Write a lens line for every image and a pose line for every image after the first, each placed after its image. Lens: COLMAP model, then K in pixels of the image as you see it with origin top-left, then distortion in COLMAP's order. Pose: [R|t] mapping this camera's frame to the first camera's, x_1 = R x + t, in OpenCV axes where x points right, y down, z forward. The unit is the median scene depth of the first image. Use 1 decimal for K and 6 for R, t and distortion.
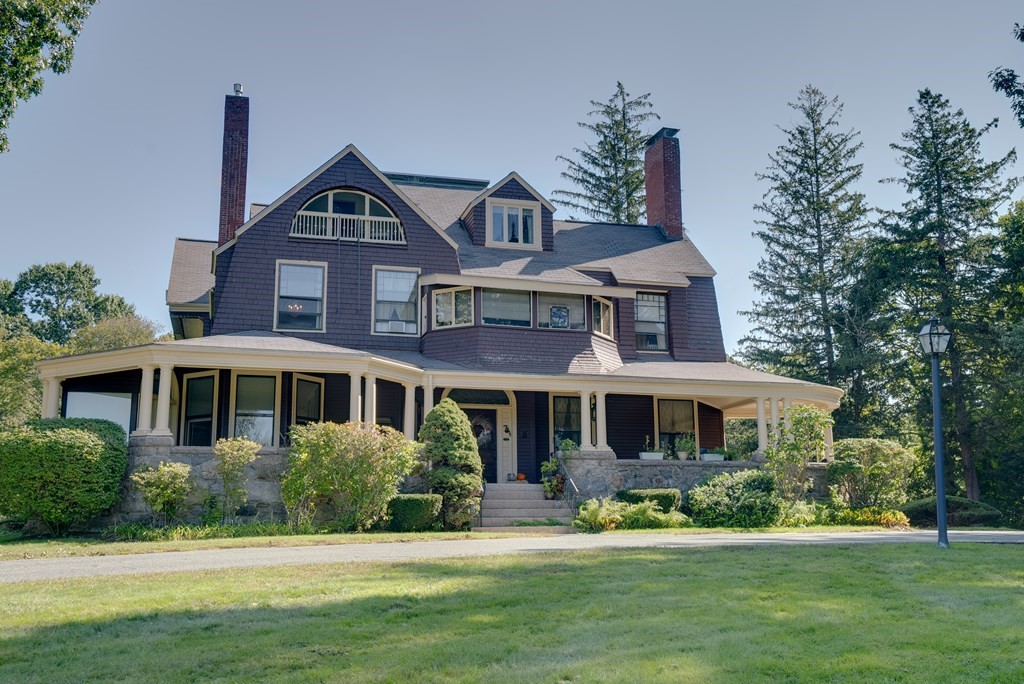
lens RADIAL K [[1008.1, 0, 518.4], [0, 1008.1, 339.7], [0, 0, 1]] dist [0.128398, 0.000000]
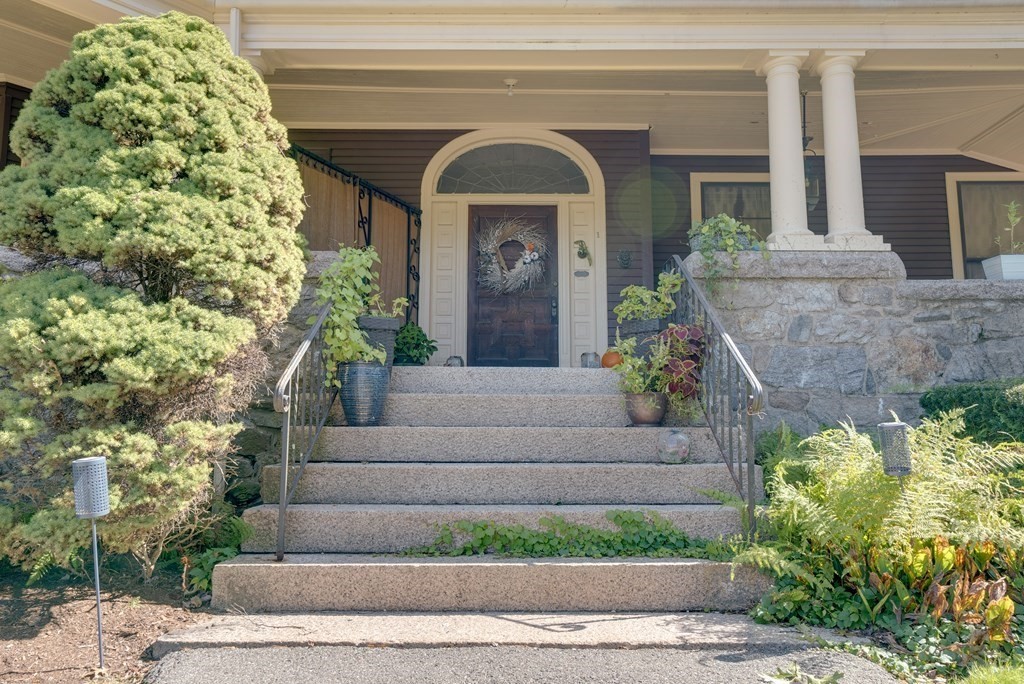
lens RADIAL K [[726.9, 0, 518.9], [0, 726.9, 336.6], [0, 0, 1]] dist [0.006588, 0.002800]
pose [[0.963938, -0.026630, -0.264792, 0.047950], [0.042981, 0.997497, 0.056148, 0.121333], [0.262634, -0.065504, 0.962670, 0.796619]]
